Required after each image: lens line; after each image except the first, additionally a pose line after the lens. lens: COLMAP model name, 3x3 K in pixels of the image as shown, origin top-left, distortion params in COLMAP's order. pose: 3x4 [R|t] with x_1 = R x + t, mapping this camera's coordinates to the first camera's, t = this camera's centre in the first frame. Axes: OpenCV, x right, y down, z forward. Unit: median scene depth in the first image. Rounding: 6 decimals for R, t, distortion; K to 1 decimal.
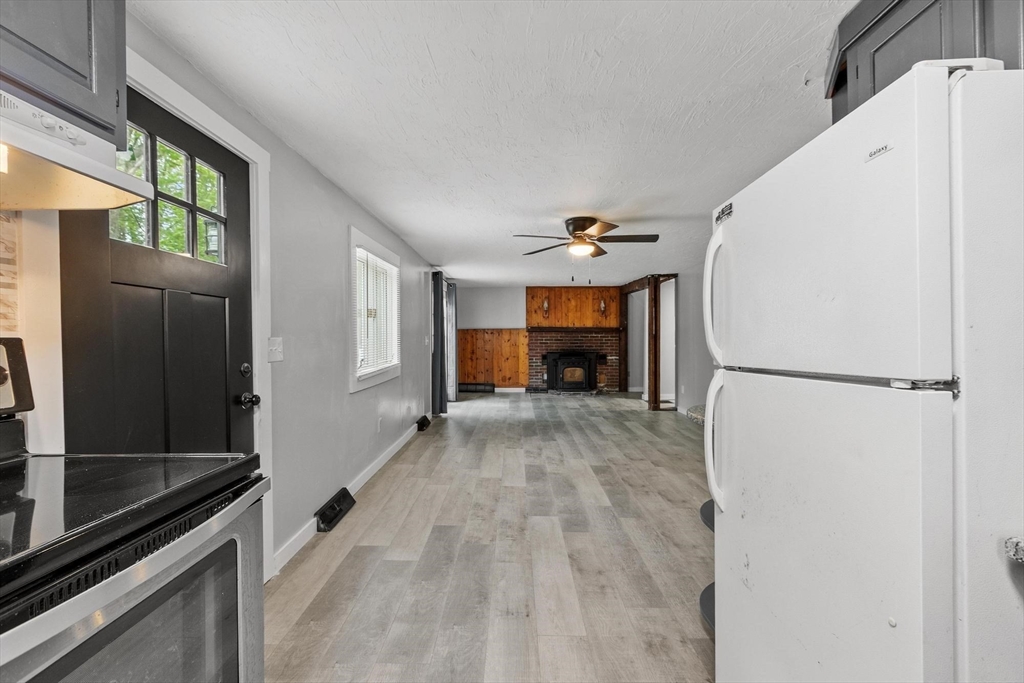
lens RADIAL K [[450.2, 0, 517.5], [0, 450.2, 340.5], [0, 0, 1]] dist [-0.002086, 0.001022]
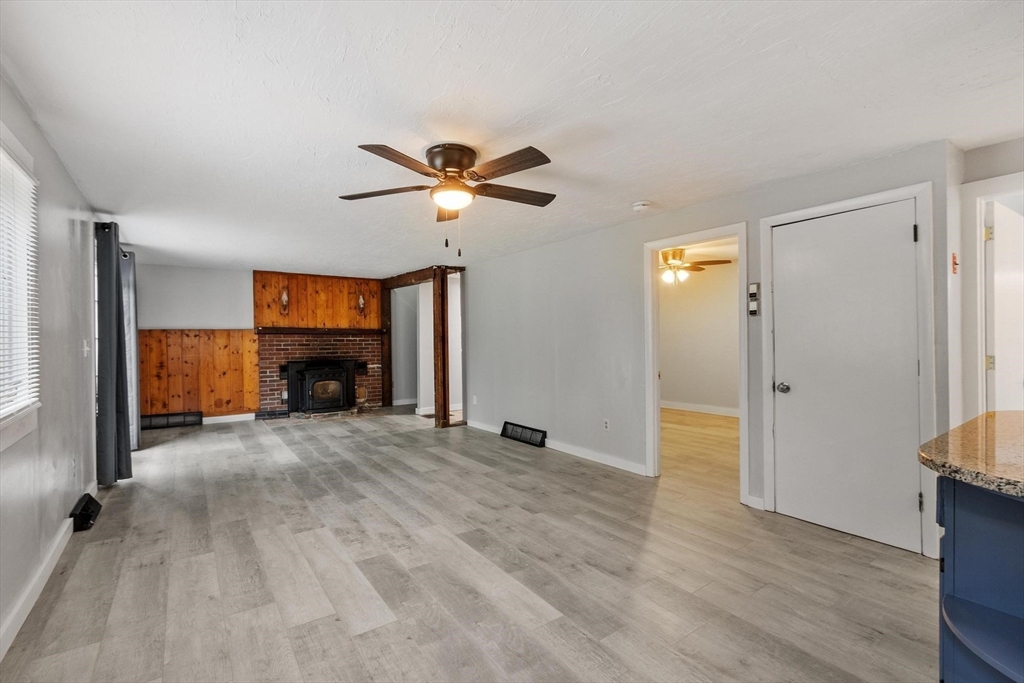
lens RADIAL K [[450.2, 0, 508.0], [0, 450.2, 347.5], [0, 0, 1]] dist [-0.002086, 0.001022]
pose [[0.812983, -0.015528, 0.582081, -0.071114], [0.011309, 0.999877, 0.010878, -0.001650], [-0.582178, -0.002261, 0.813058, 0.192152]]
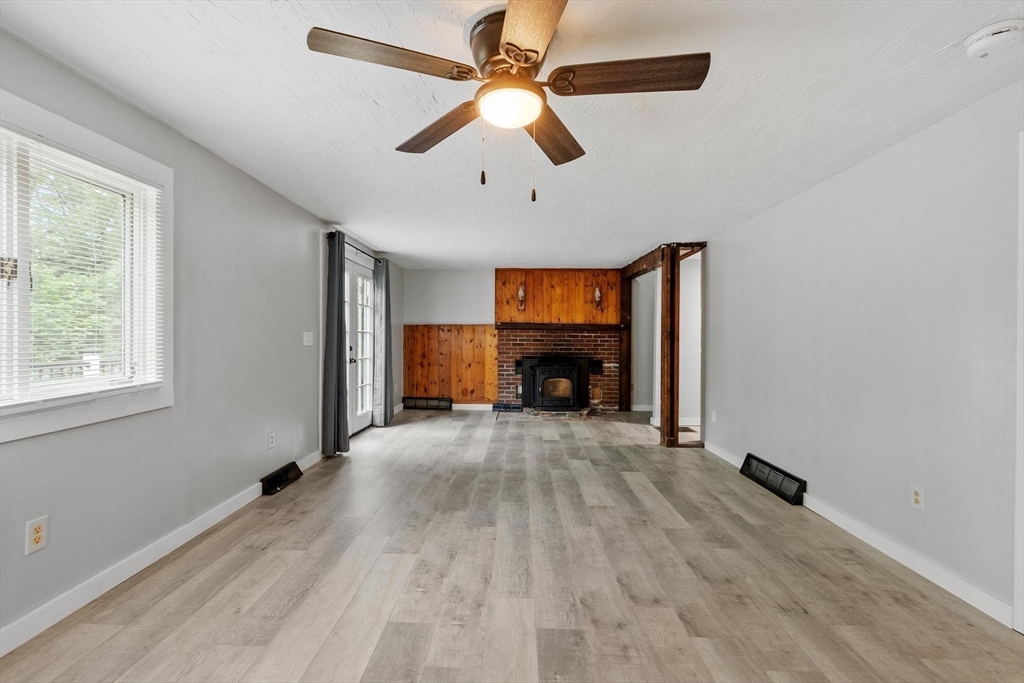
lens RADIAL K [[450.2, 0, 511.4], [0, 450.2, 343.2], [0, 0, 1]] dist [-0.002086, 0.001022]
pose [[0.999698, 0.007852, -0.023277, 0.066232], [-0.007775, 0.999964, 0.003389, 0.000991], [0.023302, -0.003207, 0.999723, 0.260329]]
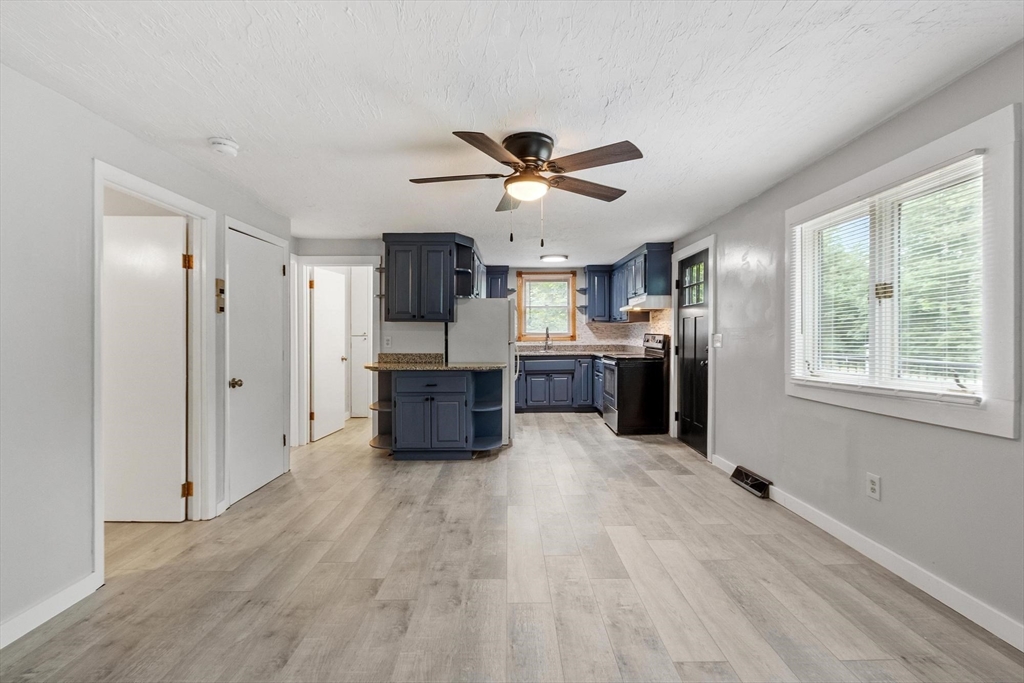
lens RADIAL K [[450.2, 0, 507.0], [0, 450.2, 336.4], [0, 0, 1]] dist [-0.002086, 0.001022]
pose [[-0.999966, 0.003170, 0.007624, 0.070975], [0.003240, 0.999952, 0.009198, -0.005652], [-0.007594, 0.009222, -0.999929, 0.698858]]
